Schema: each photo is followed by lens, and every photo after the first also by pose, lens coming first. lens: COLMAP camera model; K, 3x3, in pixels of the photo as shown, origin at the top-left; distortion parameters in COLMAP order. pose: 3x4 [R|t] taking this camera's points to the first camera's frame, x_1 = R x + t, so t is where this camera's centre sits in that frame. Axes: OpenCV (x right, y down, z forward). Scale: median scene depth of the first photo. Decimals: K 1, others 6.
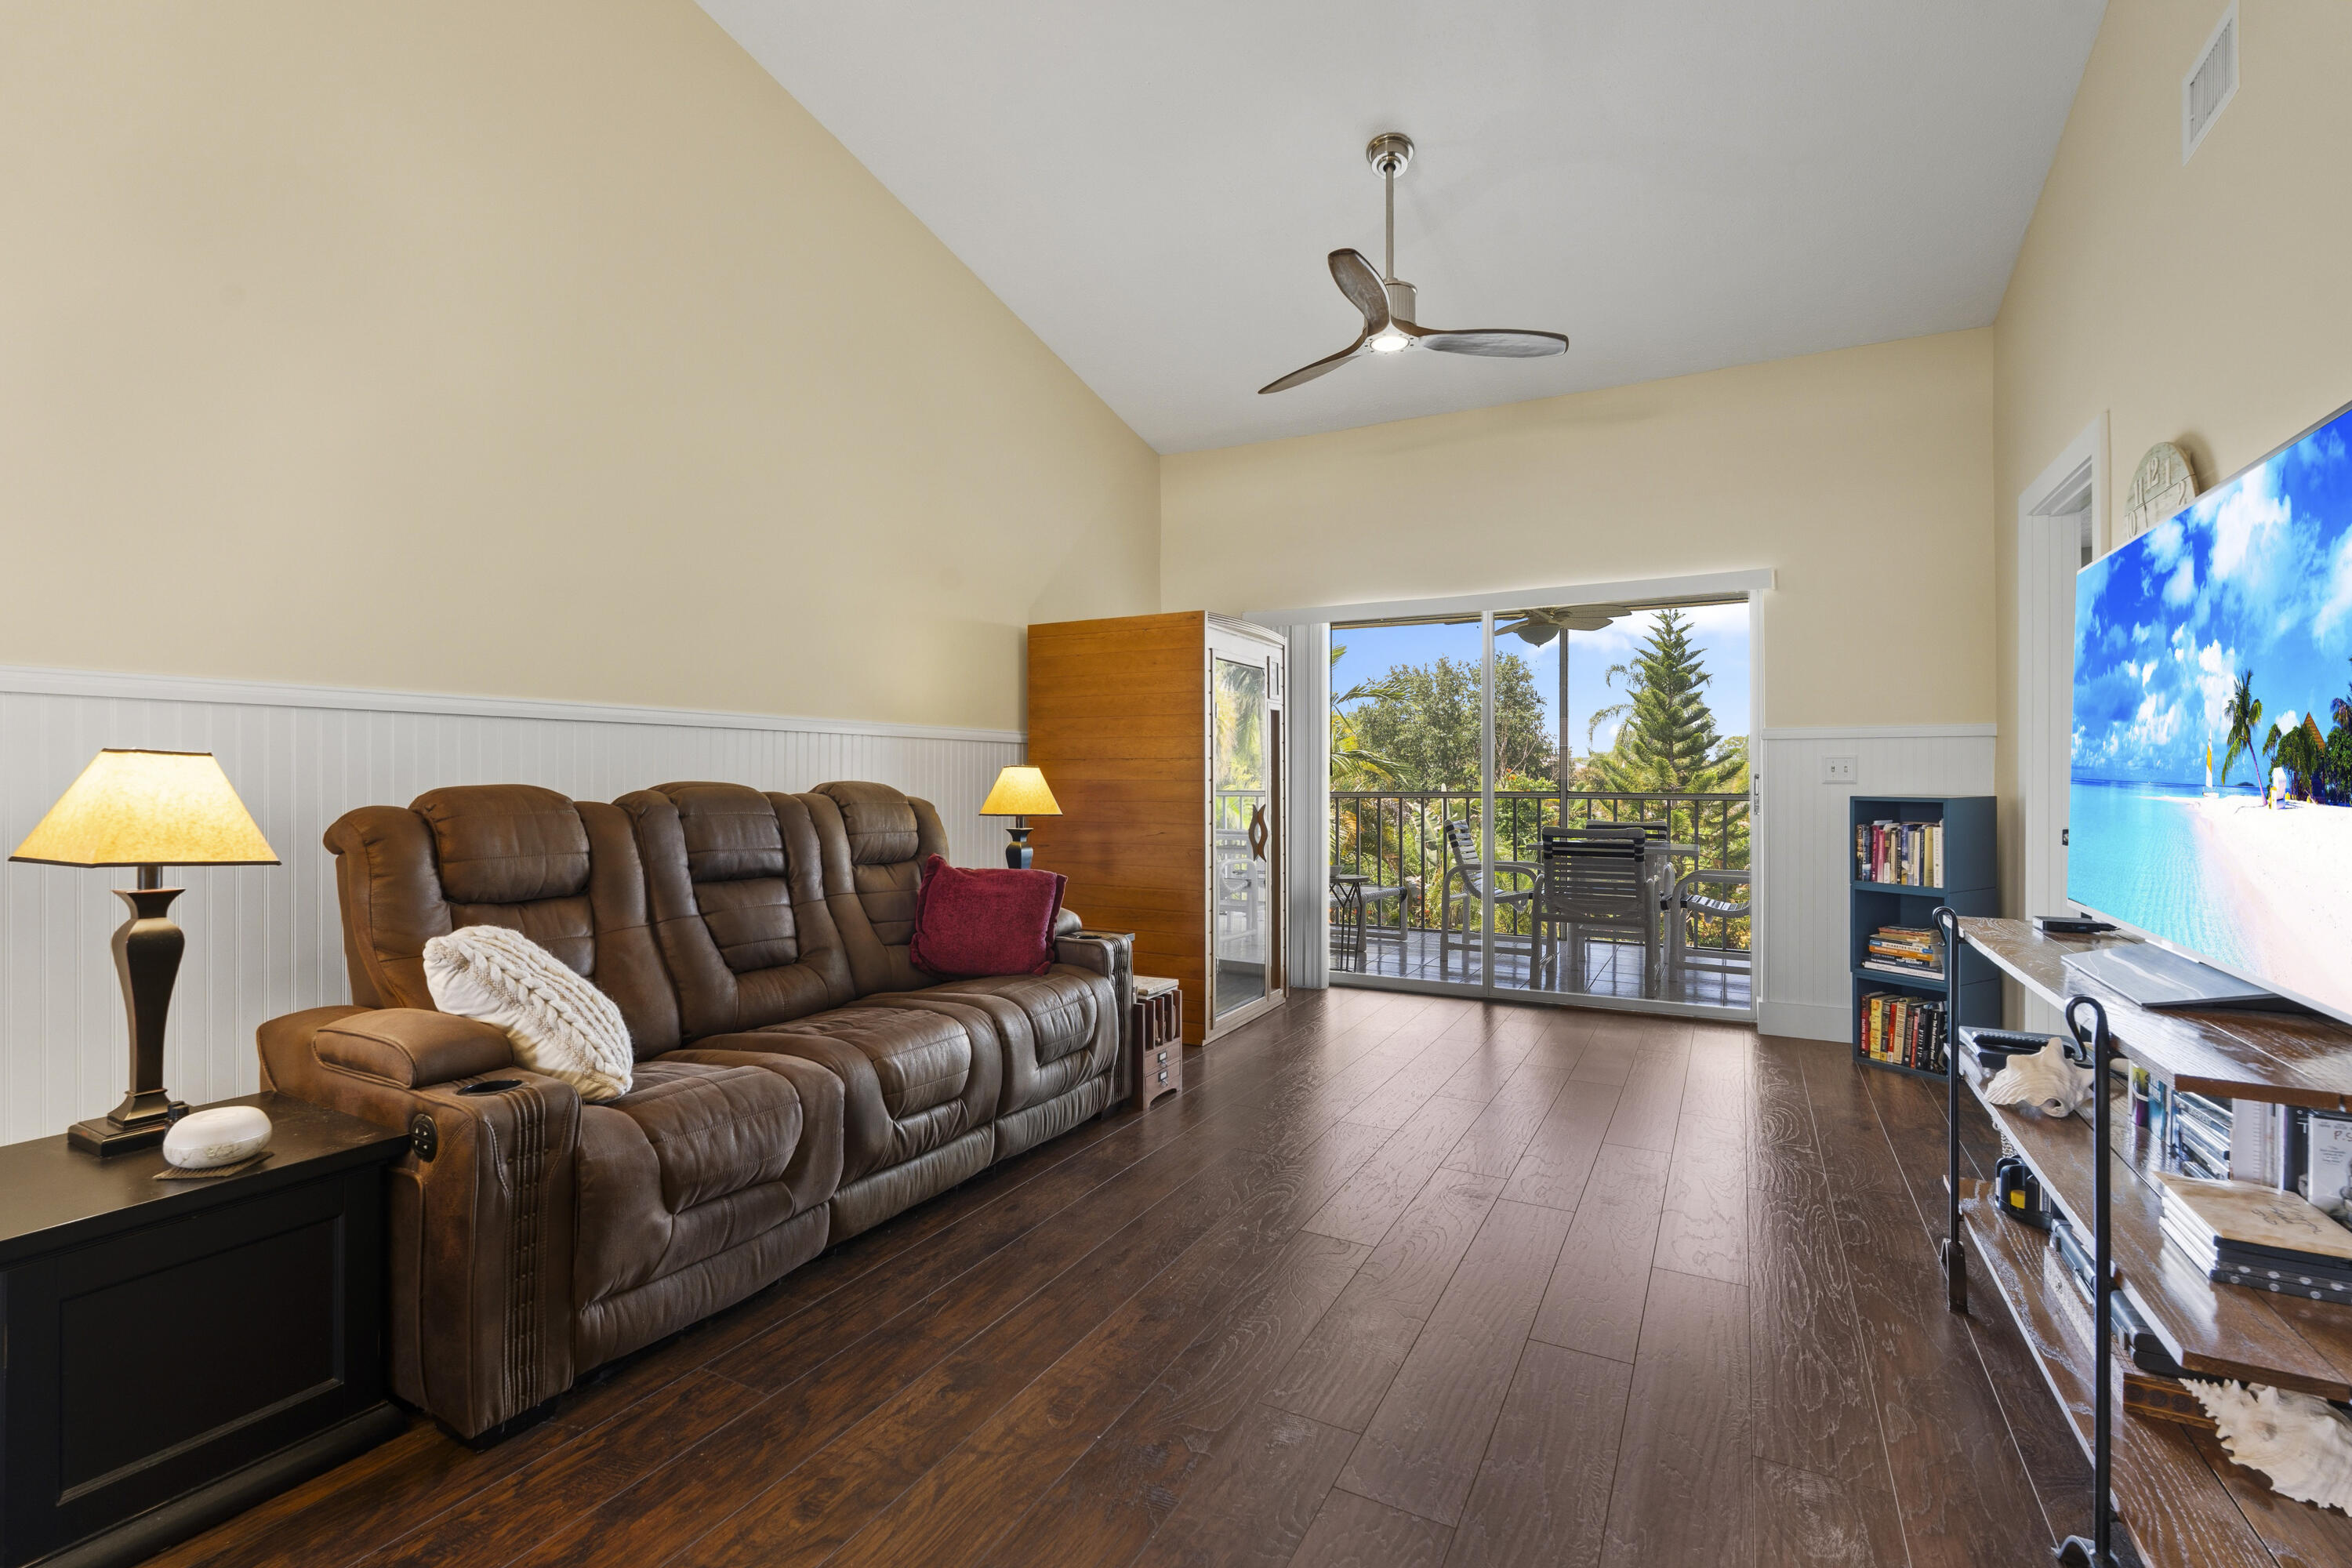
lens RADIAL K [[1029.3, 0, 1184.5], [0, 1029.3, 783.6], [0, 0, 1]] dist [-0.006521, 0.000907]
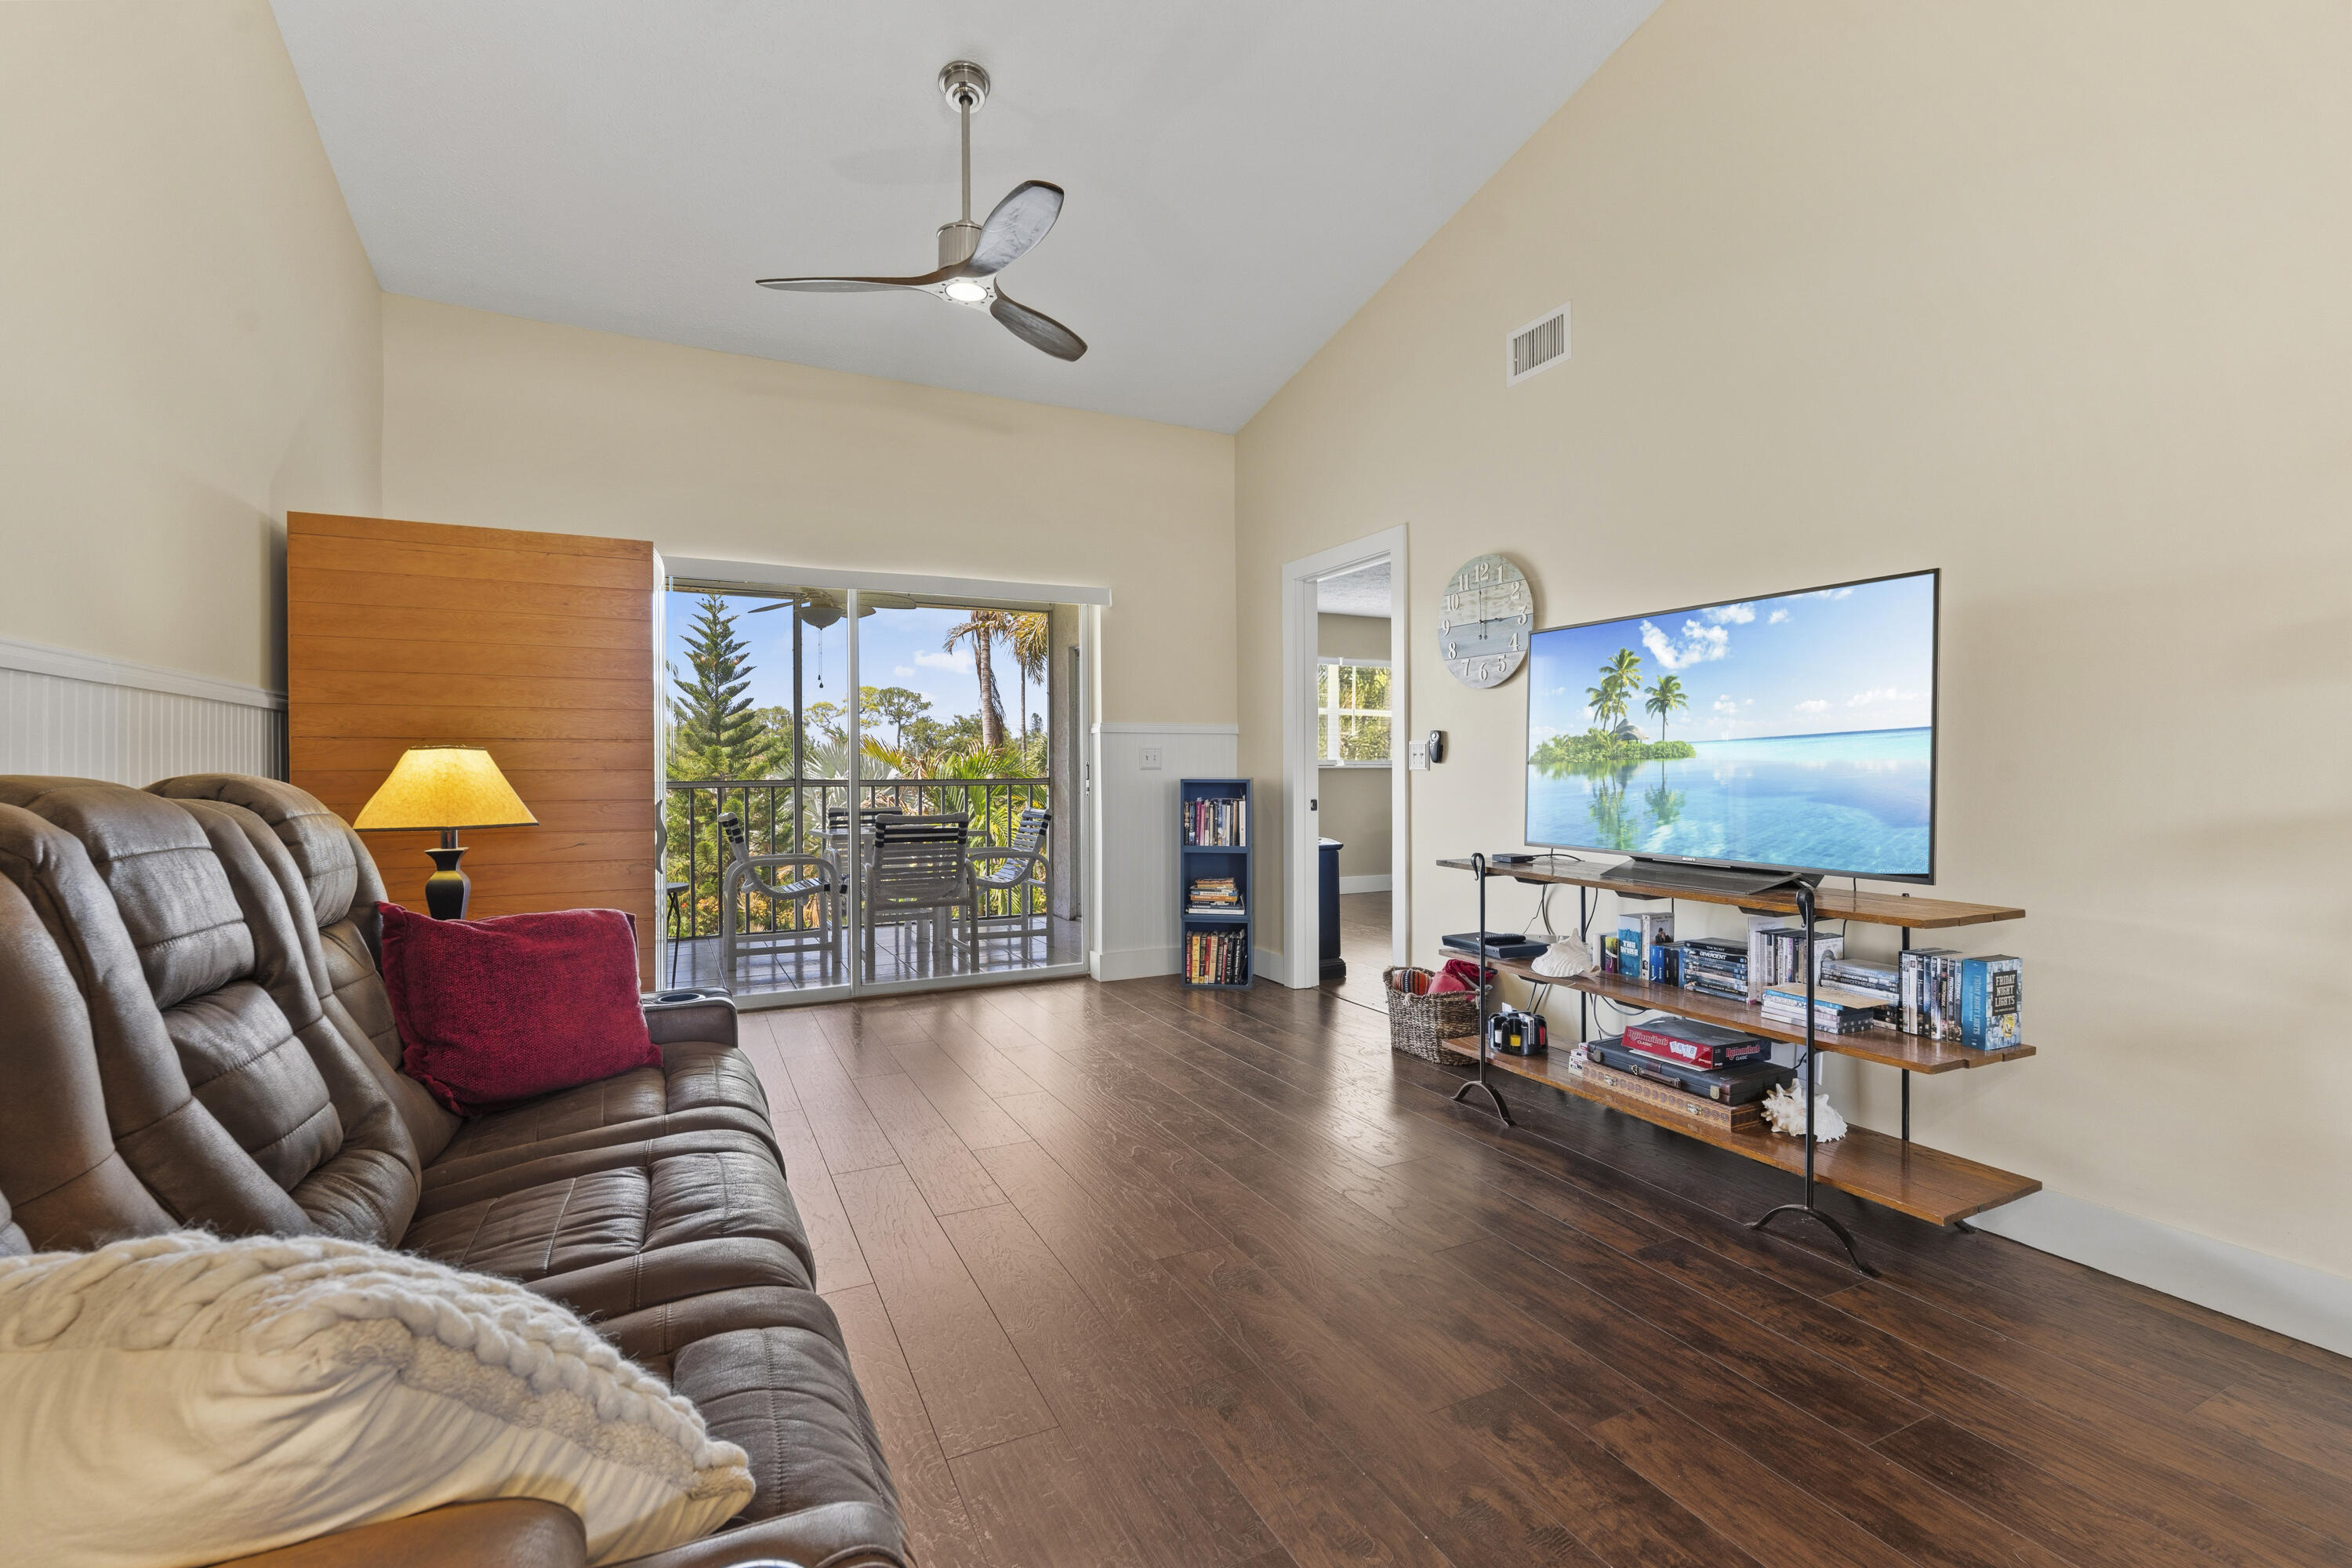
lens RADIAL K [[1029.3, 0, 1164.7], [0, 1029.3, 774.4], [0, 0, 1]] dist [-0.006521, 0.000907]
pose [[0.581730, -0.010465, 0.813314, -0.391984], [0.009471, 0.999937, 0.006092, -0.000827], [-0.813327, 0.004159, 0.581792, 0.283283]]
